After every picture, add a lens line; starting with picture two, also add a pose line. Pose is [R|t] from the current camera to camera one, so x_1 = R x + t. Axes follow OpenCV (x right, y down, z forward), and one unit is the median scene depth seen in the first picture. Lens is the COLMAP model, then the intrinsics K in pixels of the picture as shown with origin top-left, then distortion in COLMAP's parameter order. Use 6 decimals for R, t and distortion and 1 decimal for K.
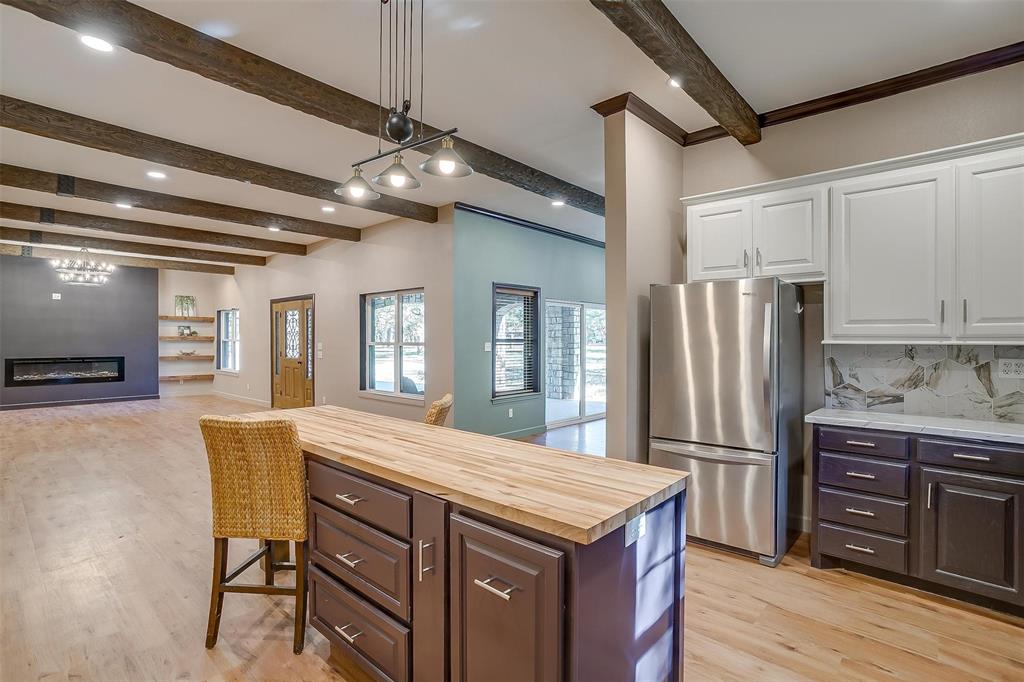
lens RADIAL K [[494.9, 0, 529.4], [0, 494.9, 341.5], [0, 0, 1]] dist [-0.044655, 0.019033]
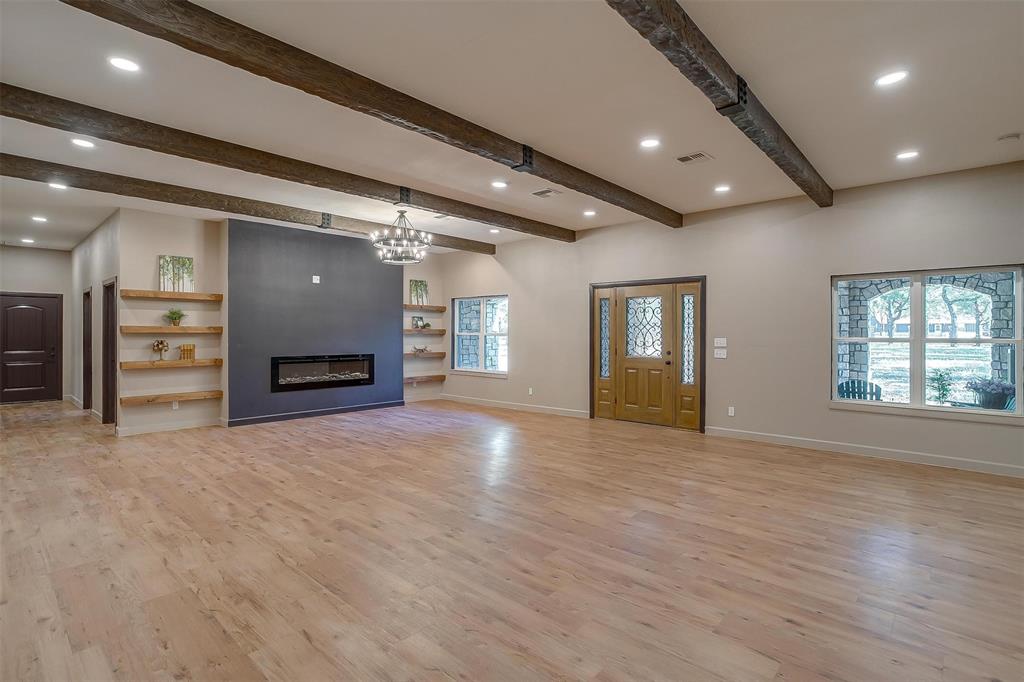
lens RADIAL K [[494.9, 0, 520.9], [0, 494.9, 340.7], [0, 0, 1]] dist [-0.044655, 0.019033]
pose [[0.999671, 0.002769, -0.025506, -0.539590], [-0.002442, 0.999914, 0.012880, -0.002451], [0.025539, -0.012813, 0.999592, 0.167633]]
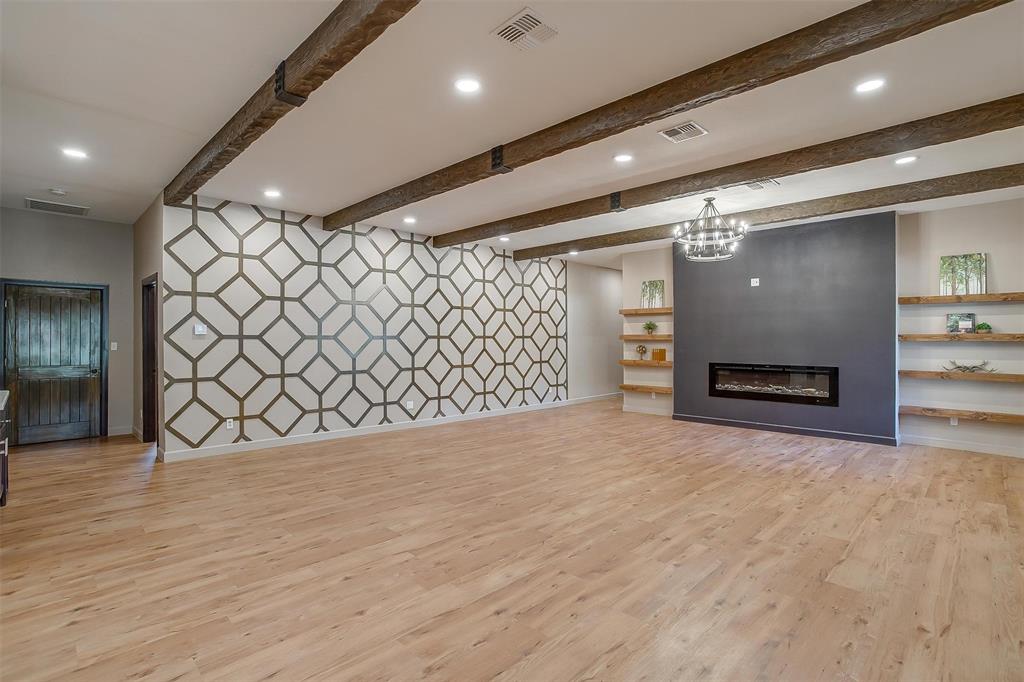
lens RADIAL K [[494.9, 0, 506.2], [0, 494.9, 338.0], [0, 0, 1]] dist [-0.044655, 0.019033]
pose [[-0.086462, -0.003505, -0.996249, -0.167351], [-0.006084, 0.999977, -0.002990, -0.001757], [0.996237, 0.005803, -0.086481, 0.595800]]
